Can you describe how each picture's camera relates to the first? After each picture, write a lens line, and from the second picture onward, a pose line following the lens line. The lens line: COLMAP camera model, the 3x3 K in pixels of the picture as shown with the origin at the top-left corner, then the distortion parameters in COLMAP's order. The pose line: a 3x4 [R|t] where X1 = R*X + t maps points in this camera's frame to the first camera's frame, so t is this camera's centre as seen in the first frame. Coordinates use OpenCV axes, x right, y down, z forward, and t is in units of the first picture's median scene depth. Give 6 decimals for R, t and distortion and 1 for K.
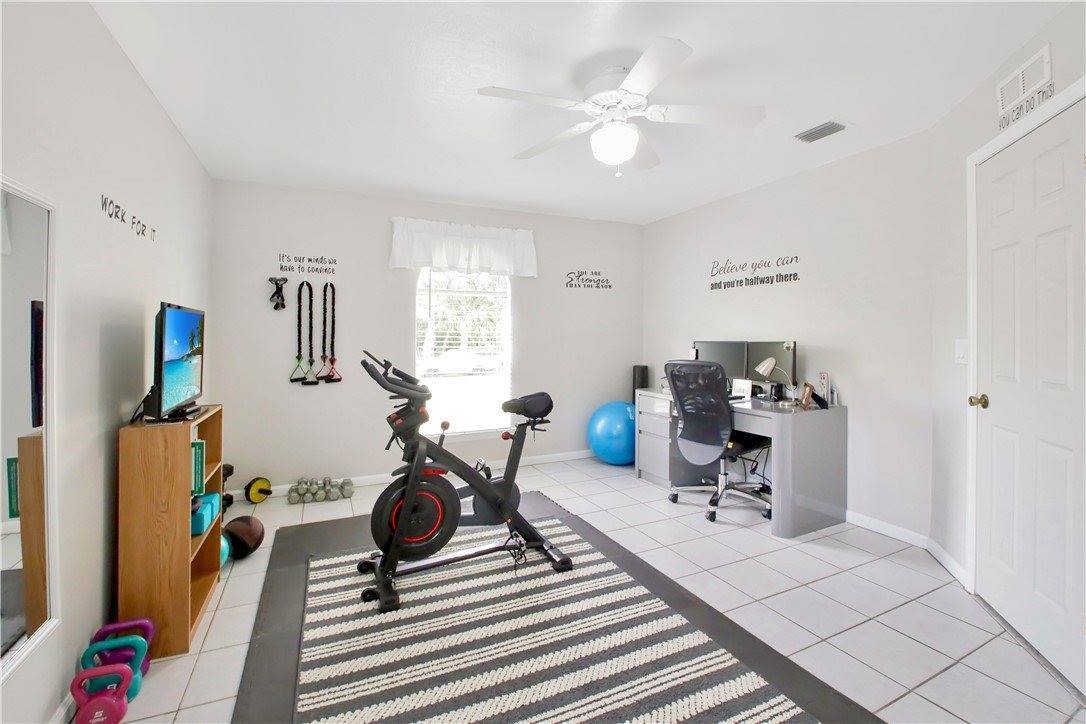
lens RADIAL K [[475.3, 0, 538.1], [0, 475.3, 335.1], [0, 0, 1]] dist [-0.029318, -0.006343]
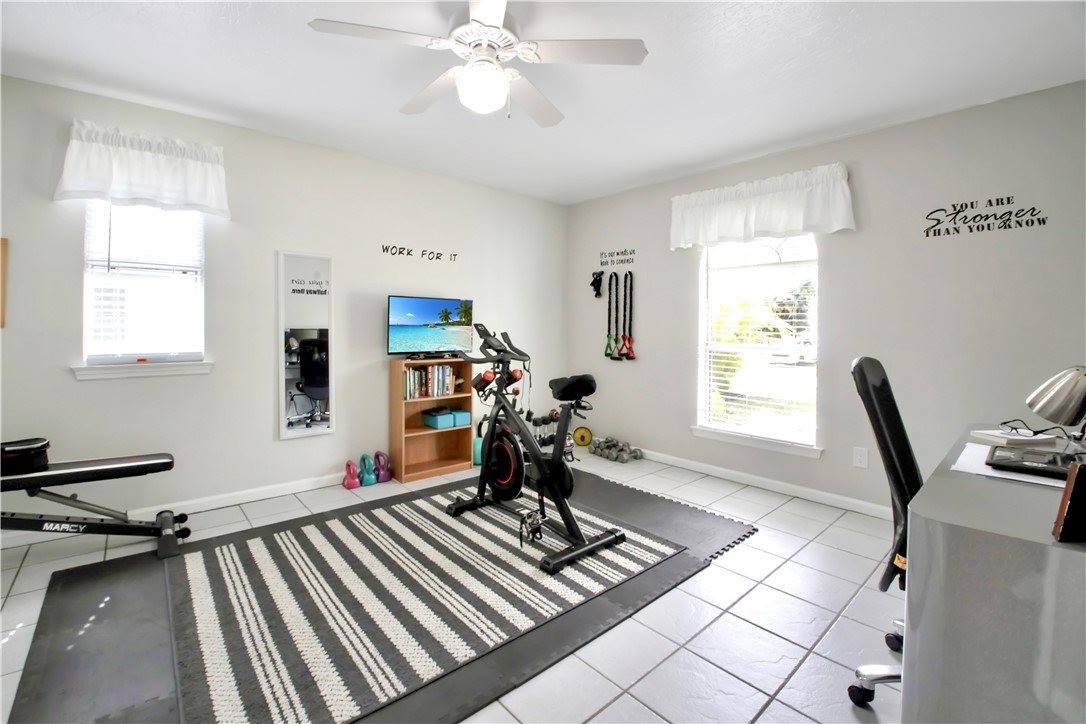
lens RADIAL K [[475.3, 0, 549.3], [0, 475.3, 331.9], [0, 0, 1]] dist [-0.029318, -0.006343]
pose [[0.304607, 0.019080, -0.952287, 0.594605], [-0.015802, 0.999763, 0.014977, 0.020560], [0.952347, 0.010486, 0.304836, 0.479558]]
